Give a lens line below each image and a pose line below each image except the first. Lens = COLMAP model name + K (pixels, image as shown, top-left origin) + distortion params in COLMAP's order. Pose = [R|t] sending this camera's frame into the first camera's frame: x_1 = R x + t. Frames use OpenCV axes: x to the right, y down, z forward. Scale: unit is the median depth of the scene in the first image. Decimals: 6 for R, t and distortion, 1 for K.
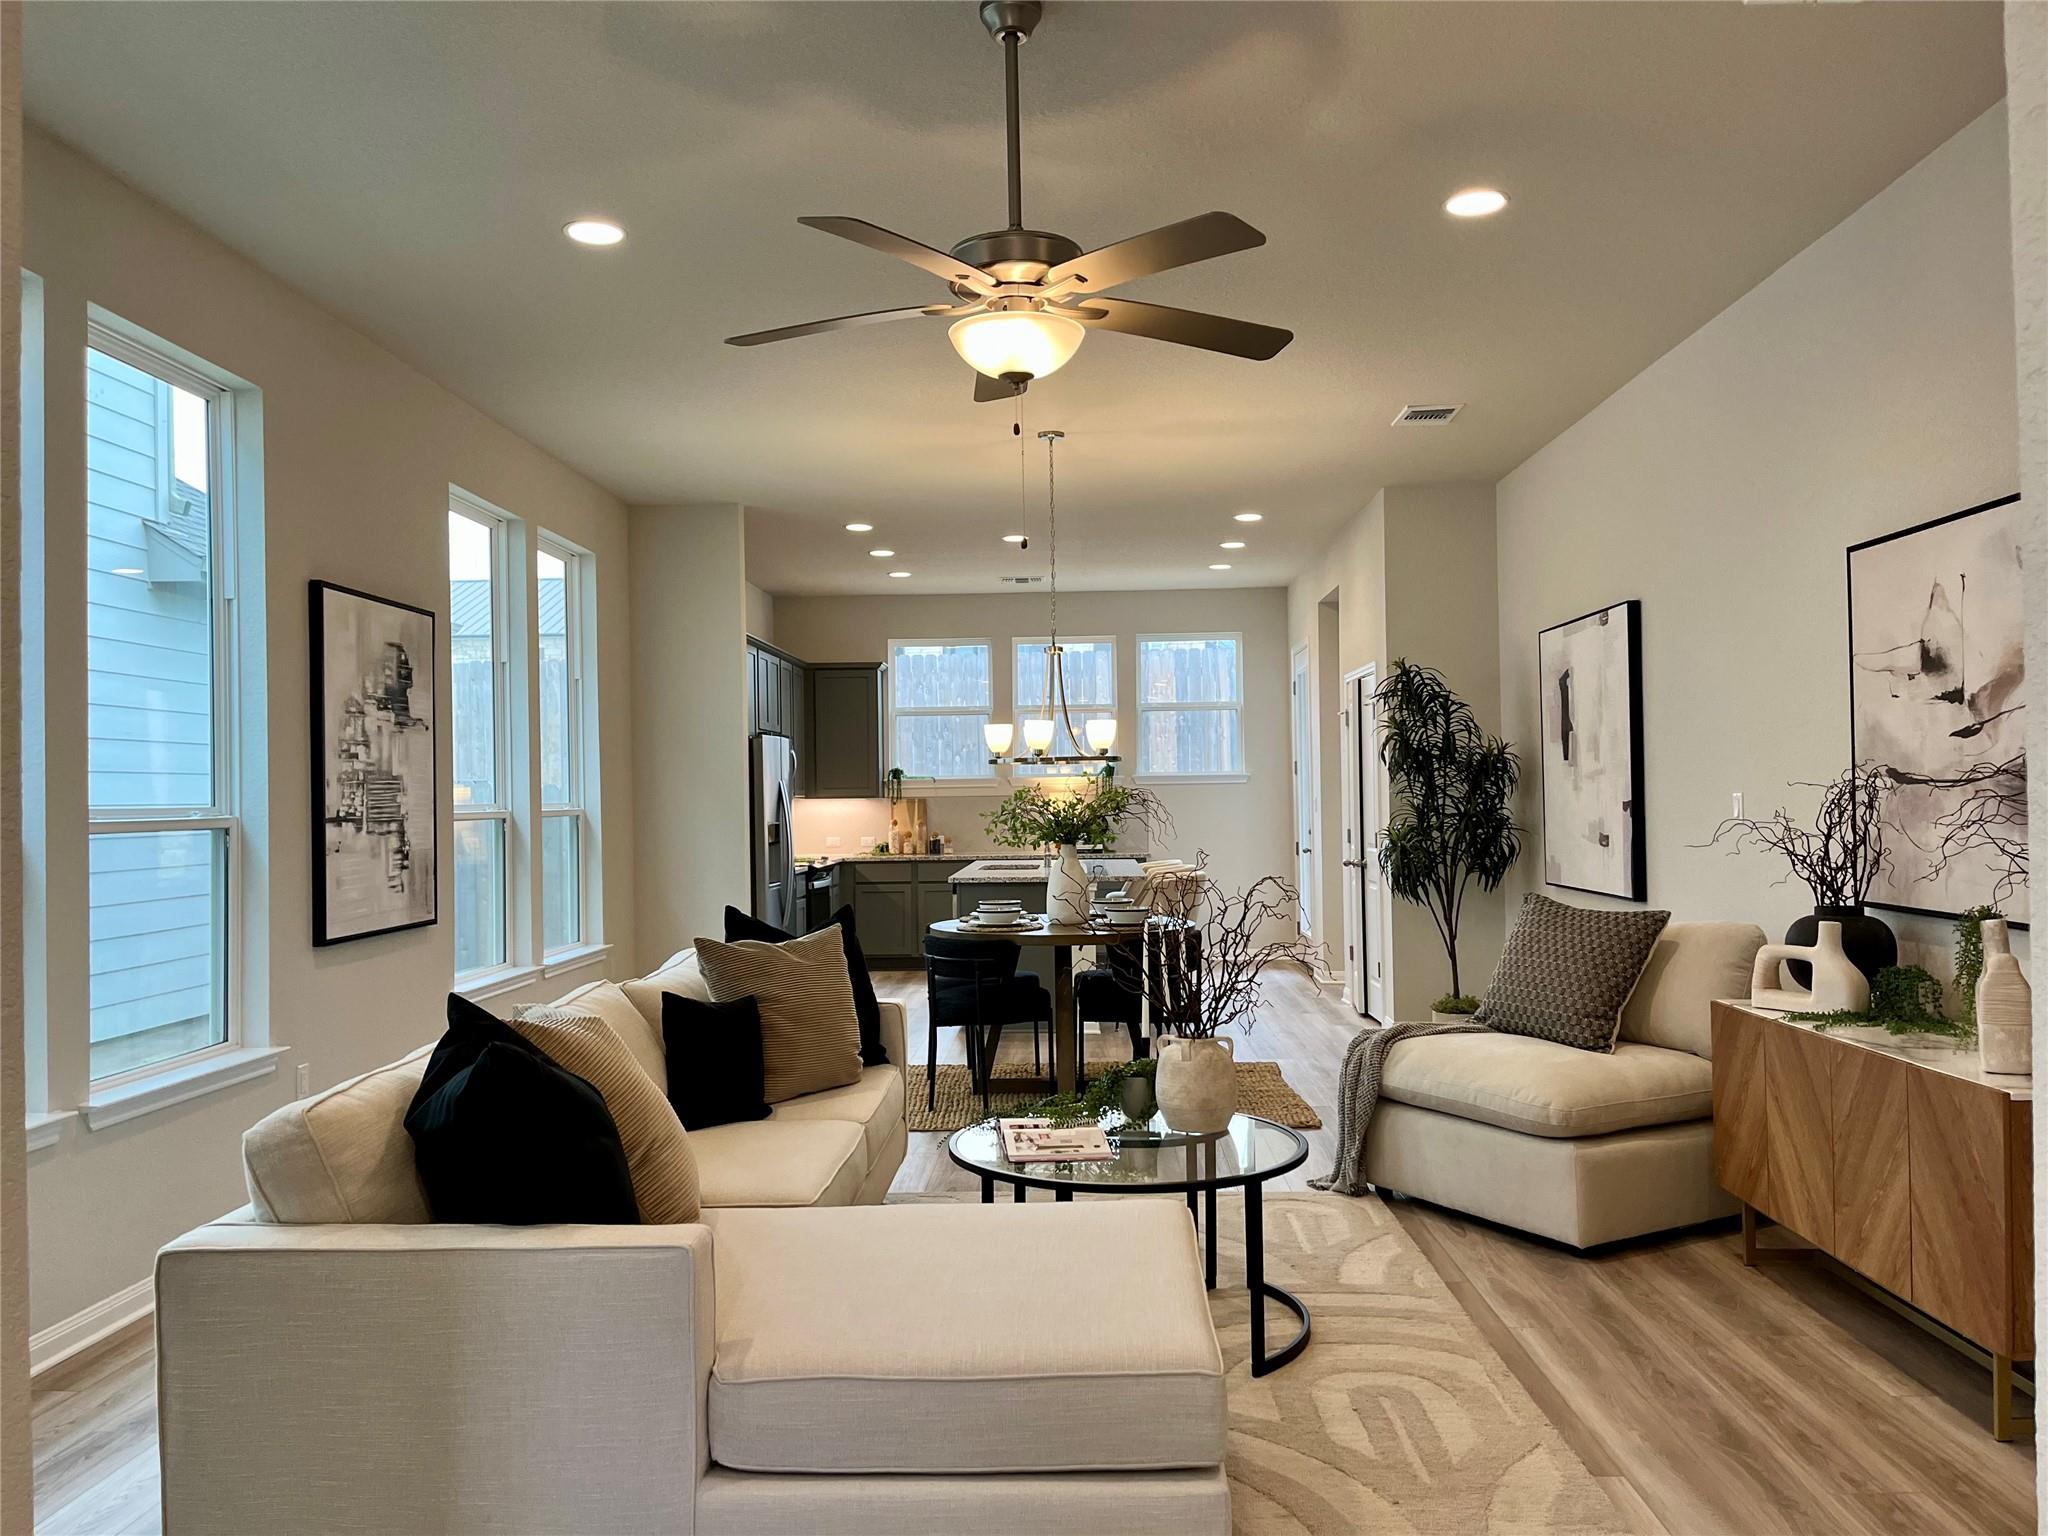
lens RADIAL K [[1545.3, 0, 1022.3], [0, 1545.3, 776.1], [0, 0, 1]] dist [0.063664, -0.117851]
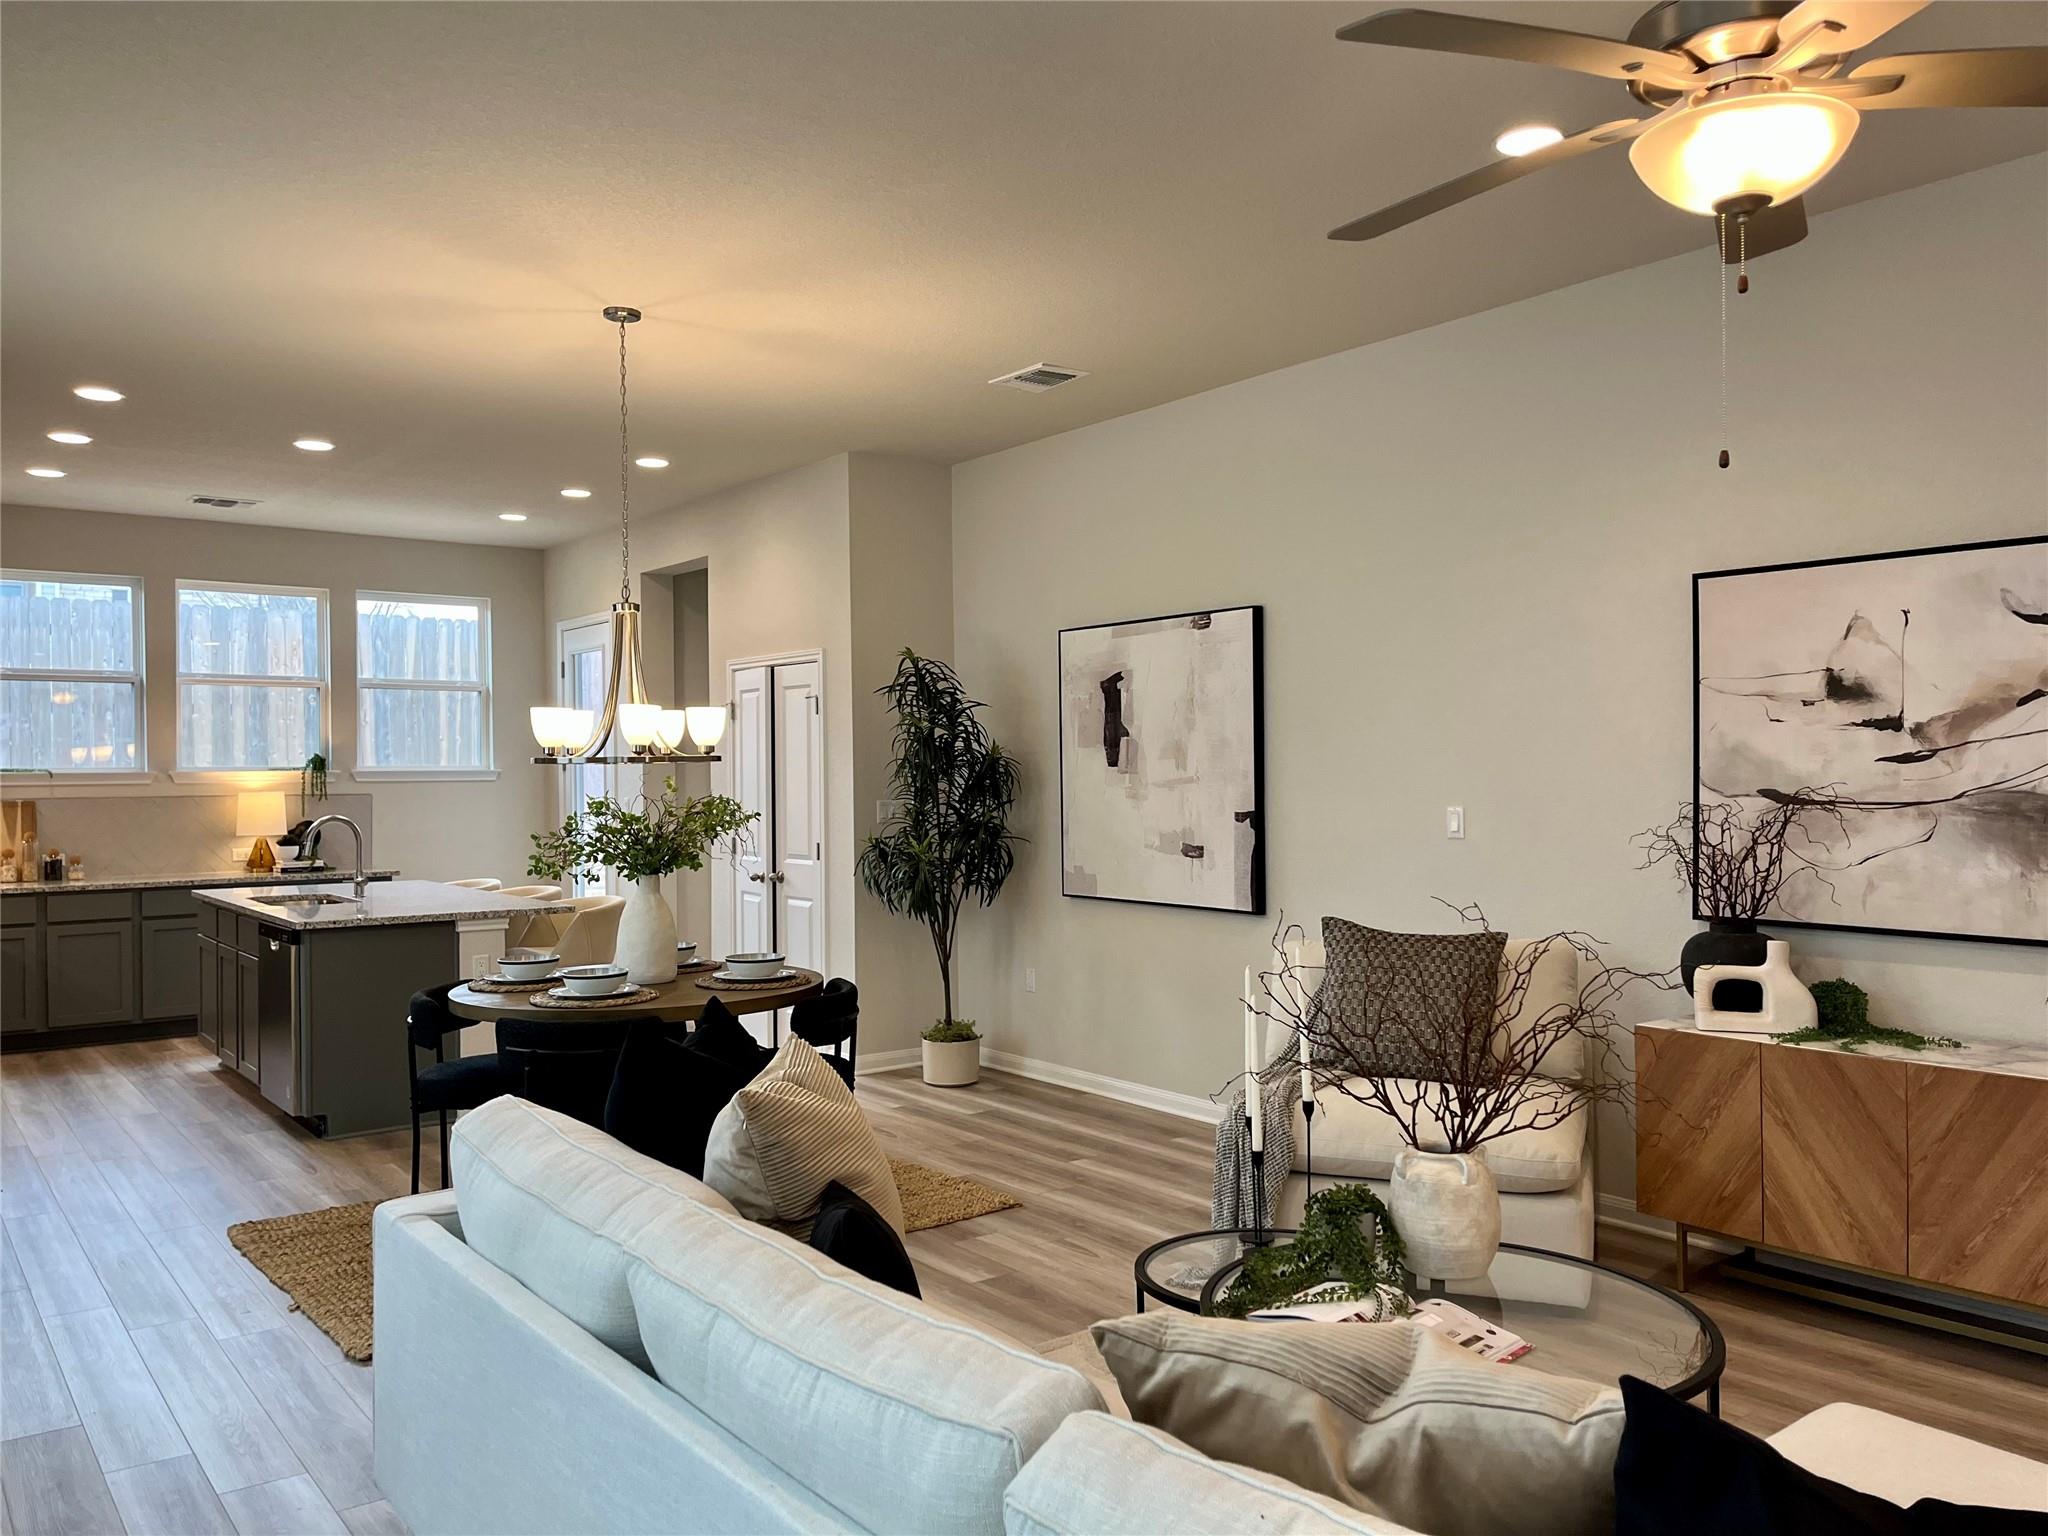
lens RADIAL K [[1539.3, 0, 1021.3], [0, 1539.3, 781.0], [0, 0, 1]] dist [0.077952, -0.103666]
pose [[0.767399, 0.004465, 0.641155, -0.338219], [-0.011380, 0.999913, 0.006657, -0.007931], [-0.641069, -0.012405, 0.767383, 0.352012]]
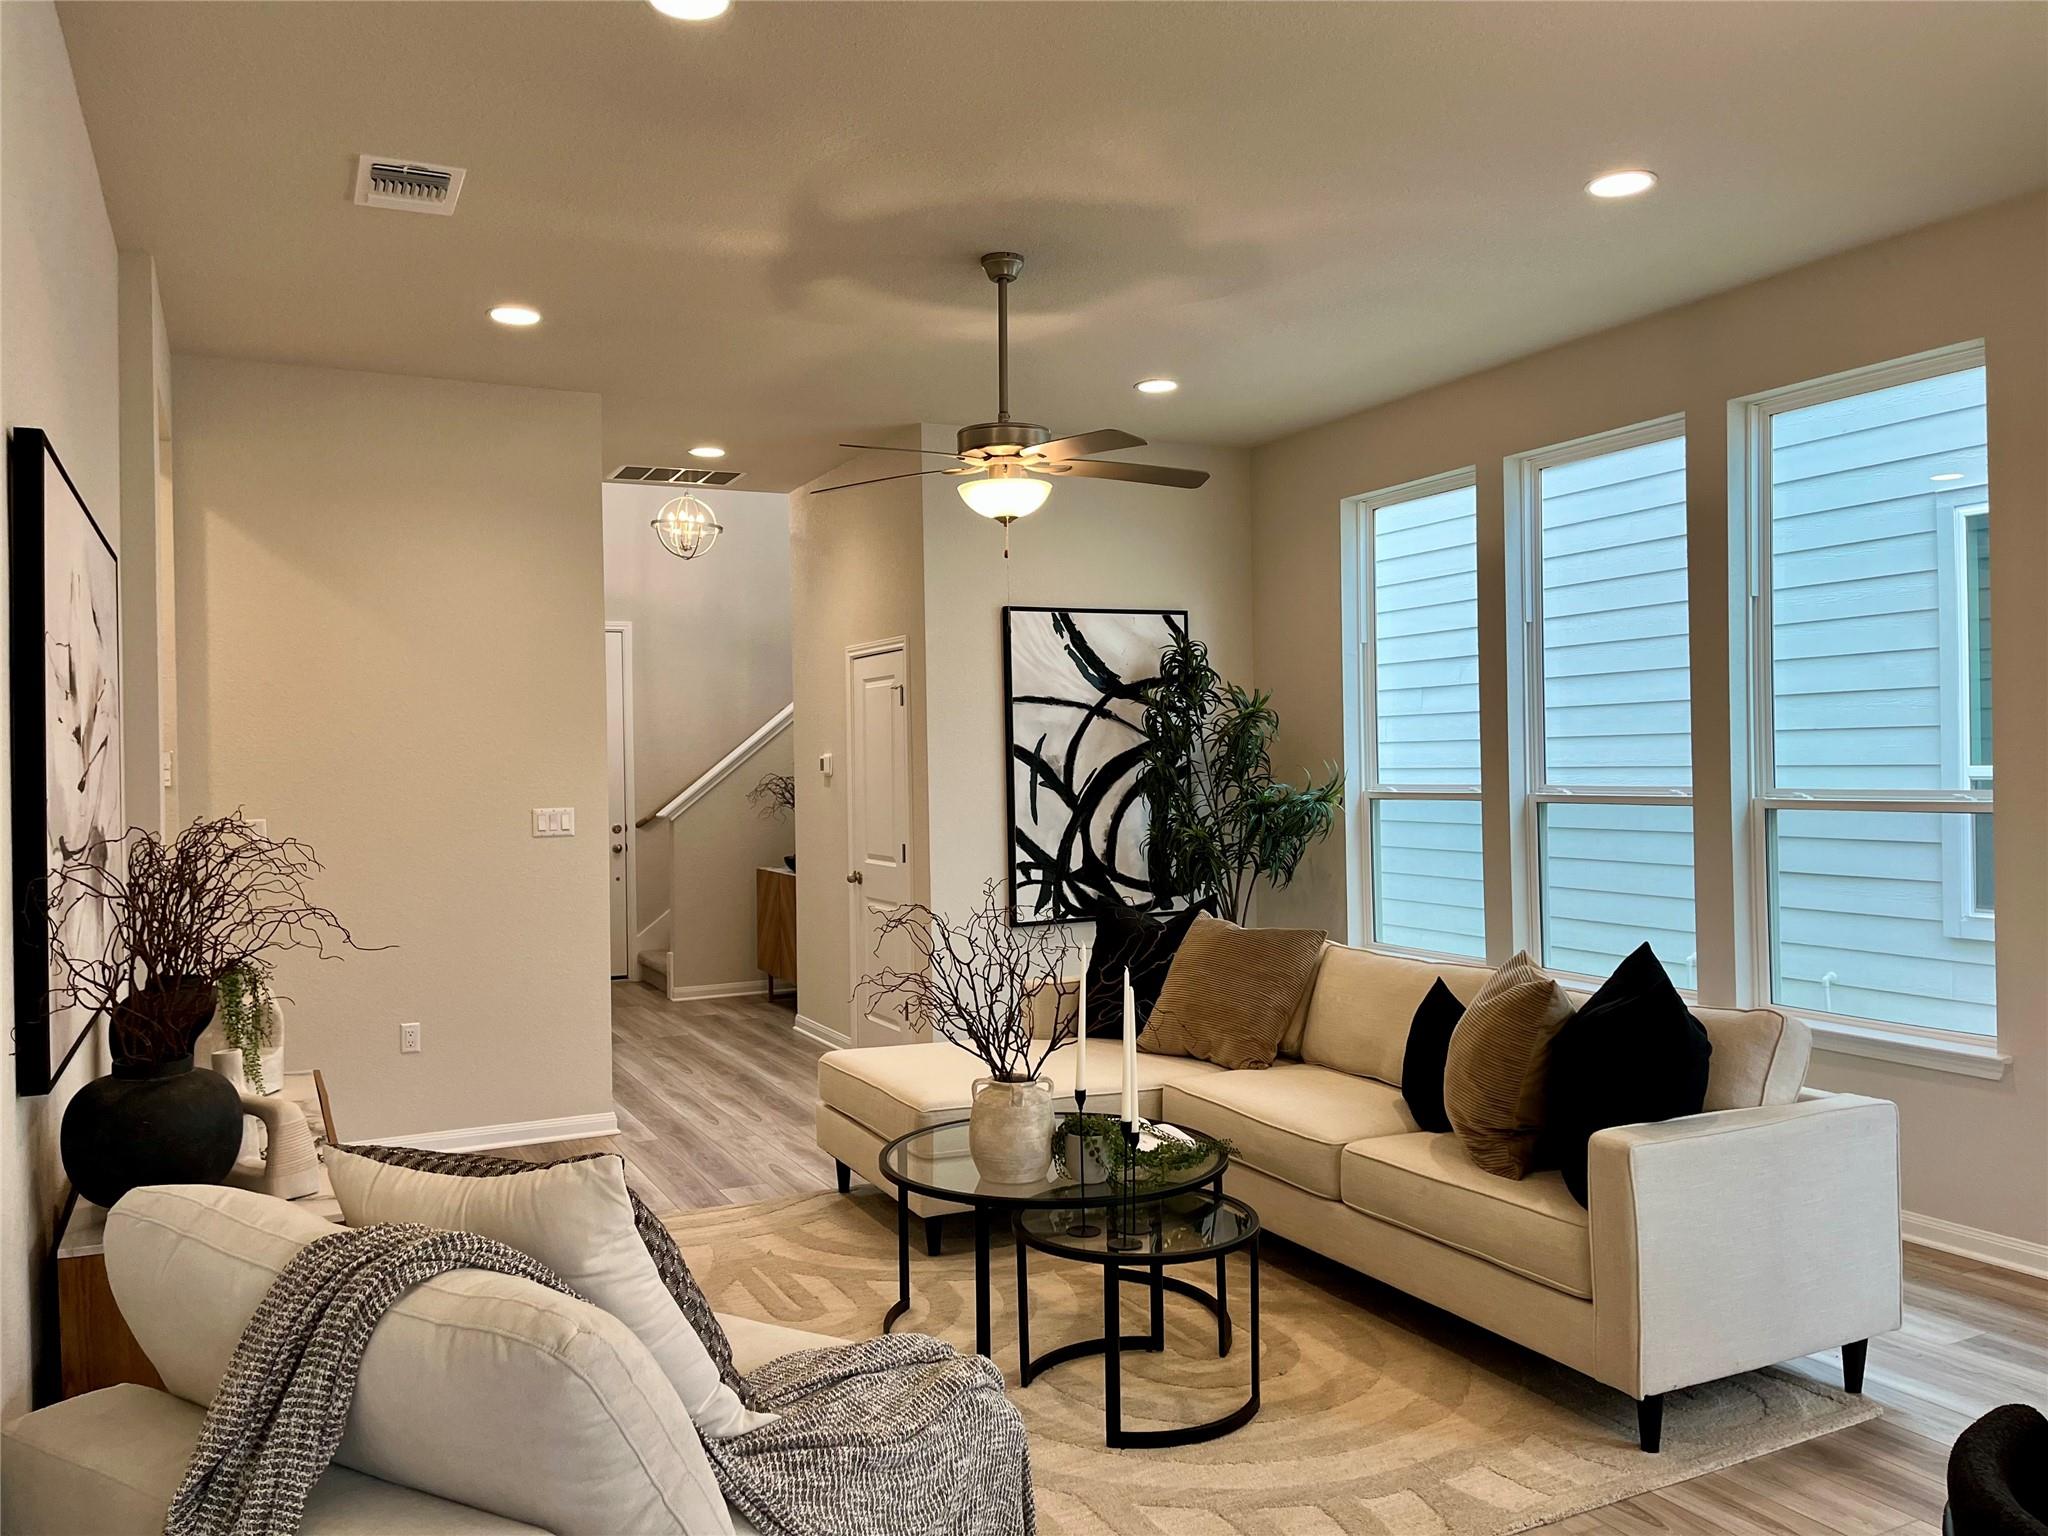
lens RADIAL K [[1538.2, 0, 987.9], [0, 1538.2, 765.3], [0, 0, 1]] dist [0.063922, -0.084439]
pose [[-0.885566, 0.031137, -0.463468, 0.350482], [0.036984, 0.999310, -0.003531, -0.011573], [0.463038, -0.020268, -0.886107, 1.159710]]
